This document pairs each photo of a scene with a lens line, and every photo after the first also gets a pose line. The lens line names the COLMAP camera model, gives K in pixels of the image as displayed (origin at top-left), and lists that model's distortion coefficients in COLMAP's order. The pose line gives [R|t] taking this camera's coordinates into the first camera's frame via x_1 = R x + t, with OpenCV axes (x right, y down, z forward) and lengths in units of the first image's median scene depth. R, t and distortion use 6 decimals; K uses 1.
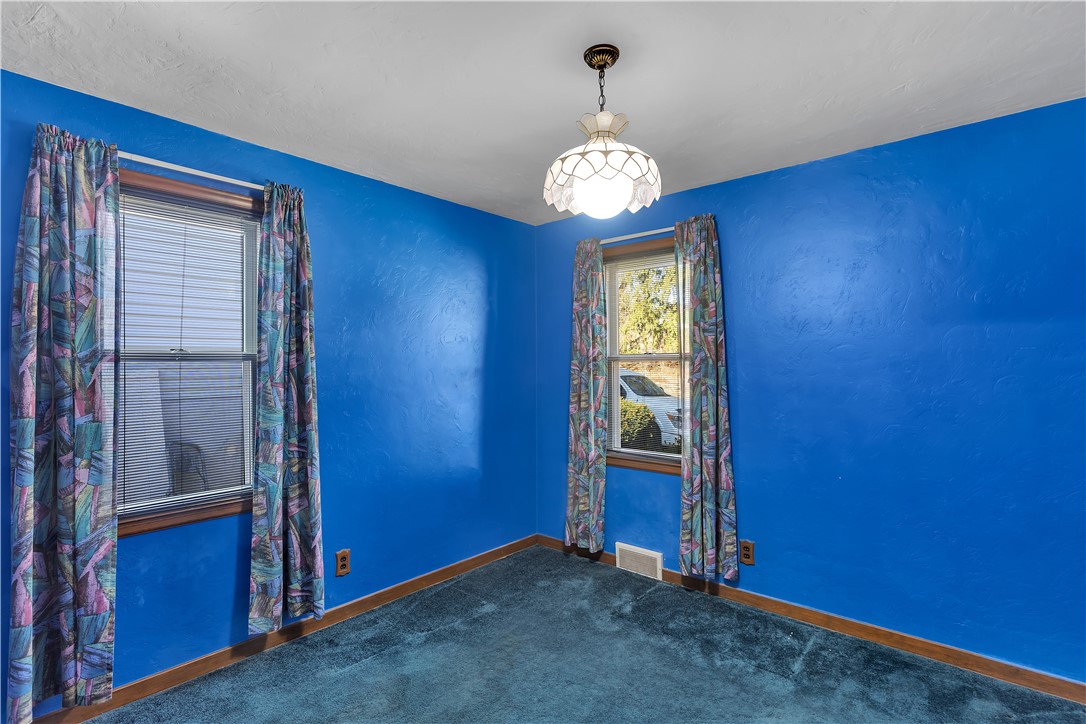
lens RADIAL K [[492.7, 0, 541.7], [0, 492.7, 369.9], [0, 0, 1]] dist [-0.000671, 0.000073]
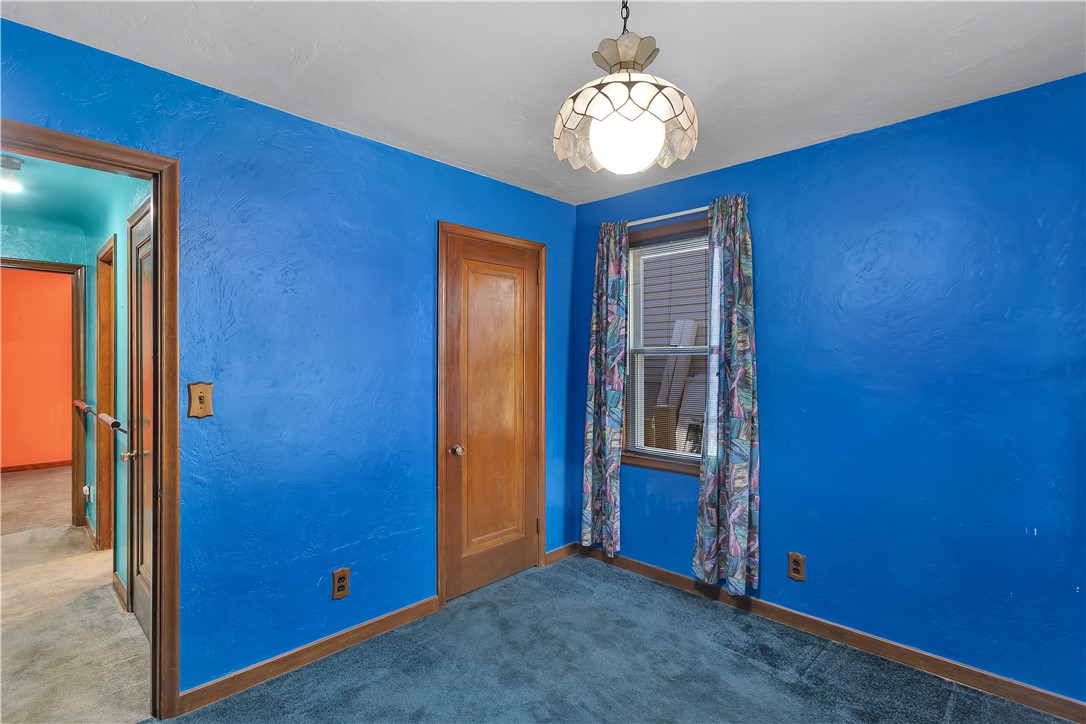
lens RADIAL K [[516.1, 0, 544.5], [0, 516.1, 360.9], [0, 0, 1]] dist [0.000271, 0.000654]
pose [[-0.008174, 0.013066, -0.999881, 0.869110], [-0.005953, 0.999896, 0.013115, -0.017317], [0.999949, 0.006059, -0.008095, 0.784790]]
